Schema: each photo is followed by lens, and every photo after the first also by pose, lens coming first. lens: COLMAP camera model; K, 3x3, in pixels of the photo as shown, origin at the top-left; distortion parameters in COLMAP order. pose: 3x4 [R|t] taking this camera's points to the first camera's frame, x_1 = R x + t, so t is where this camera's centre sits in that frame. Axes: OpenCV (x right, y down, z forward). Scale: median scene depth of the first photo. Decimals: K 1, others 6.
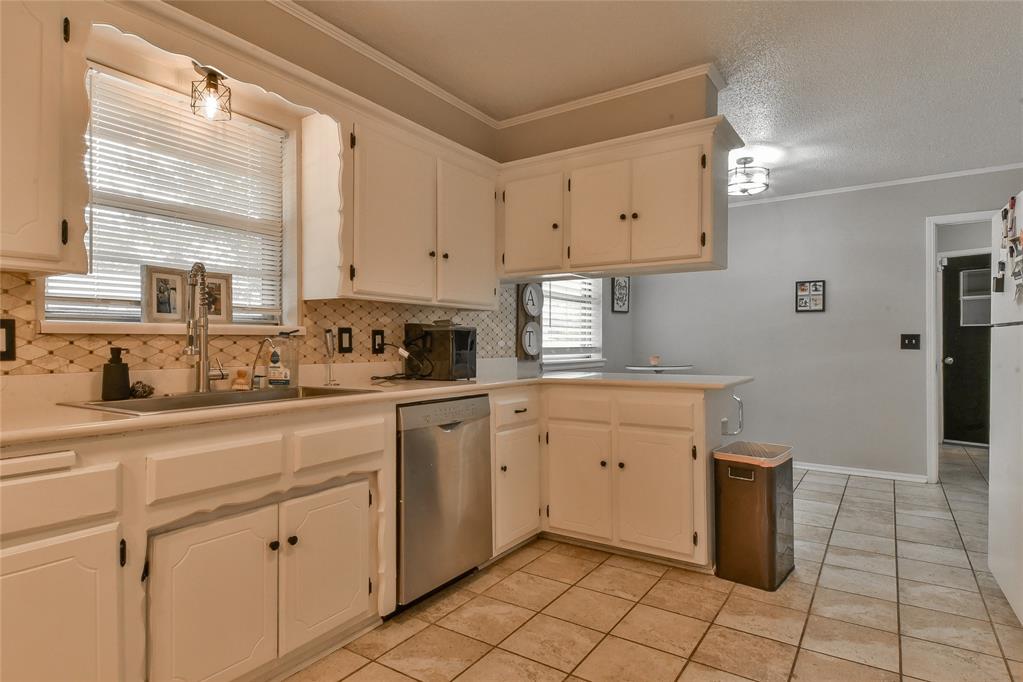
lens RADIAL K [[563.2, 0, 515.4], [0, 563.2, 344.3], [0, 0, 1]] dist [0.042293, -0.009504]
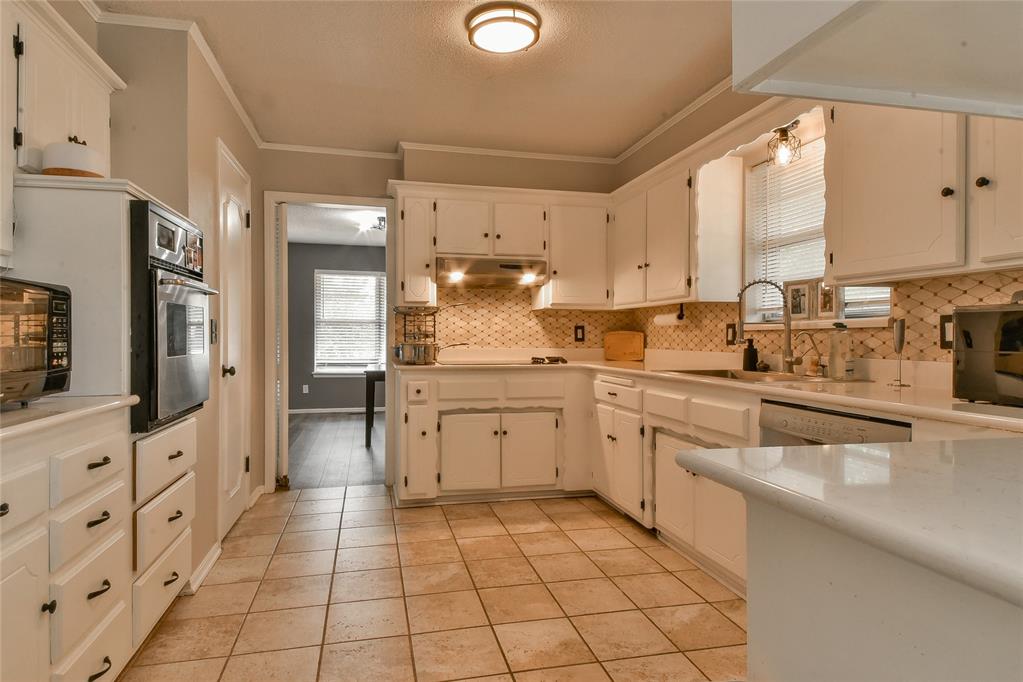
lens RADIAL K [[563.2, 0, 481.6], [0, 563.2, 336.9], [0, 0, 1]] dist [0.042293, -0.009504]
pose [[-0.712103, -0.000039, -0.702075, 0.760588], [-0.001868, 0.999997, 0.001840, -0.000744], [0.702072, 0.002622, -0.712101, 1.251929]]
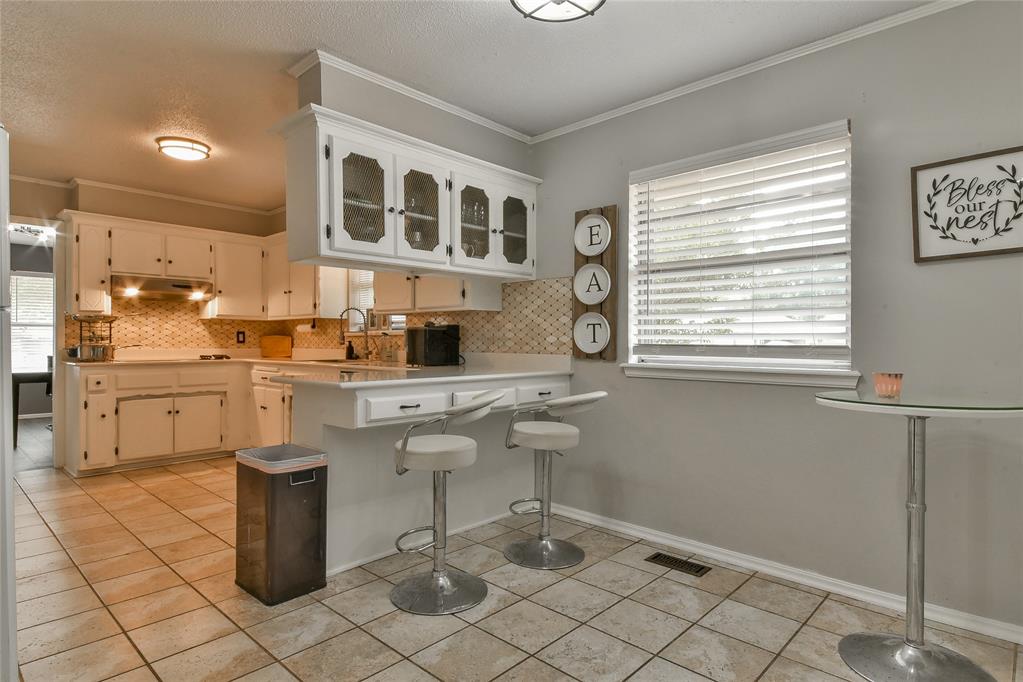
lens RADIAL K [[563.2, 0, 508.5], [0, 563.2, 339.5], [0, 0, 1]] dist [0.042293, -0.009504]
pose [[-0.185374, -0.001274, -0.982667, 1.436132], [-0.001945, 0.999998, -0.000929, 0.000445], [0.982666, 0.001739, -0.185376, 1.755579]]
